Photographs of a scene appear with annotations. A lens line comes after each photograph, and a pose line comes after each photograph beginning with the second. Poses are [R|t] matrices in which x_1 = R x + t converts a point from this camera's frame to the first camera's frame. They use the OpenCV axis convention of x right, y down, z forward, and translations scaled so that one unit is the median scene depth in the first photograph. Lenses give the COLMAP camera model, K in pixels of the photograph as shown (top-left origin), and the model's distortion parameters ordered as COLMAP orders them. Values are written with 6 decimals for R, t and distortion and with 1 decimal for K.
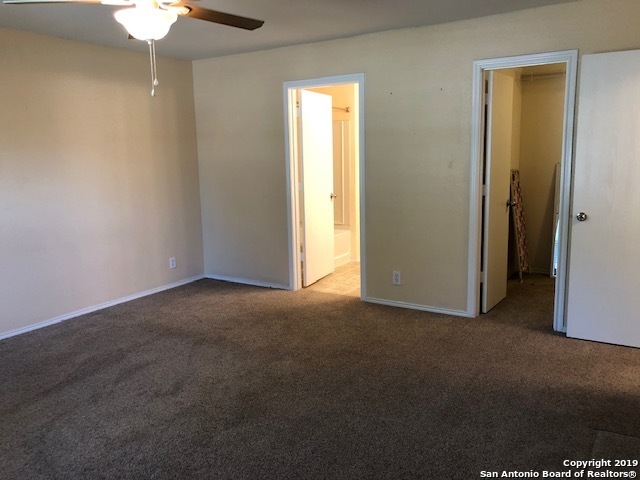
lens RADIAL K [[525.6, 0, 318.4], [0, 525.6, 232.8], [0, 0, 1]] dist [0.040832, -0.048284]
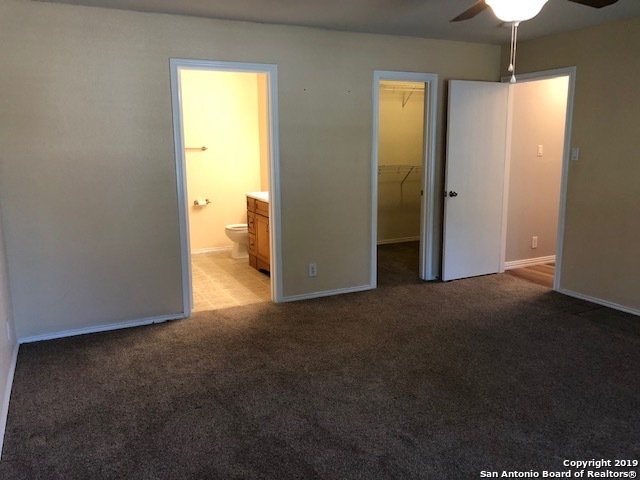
lens RADIAL K [[525.6, 0, 318.4], [0, 525.6, 232.8], [0, 0, 1]] dist [0.040832, -0.048284]
pose [[0.519374, -0.126913, 0.845070, -0.731145], [0.131386, 0.989011, 0.067781, -0.056963], [-0.844386, 0.075827, 0.530342, 0.459924]]
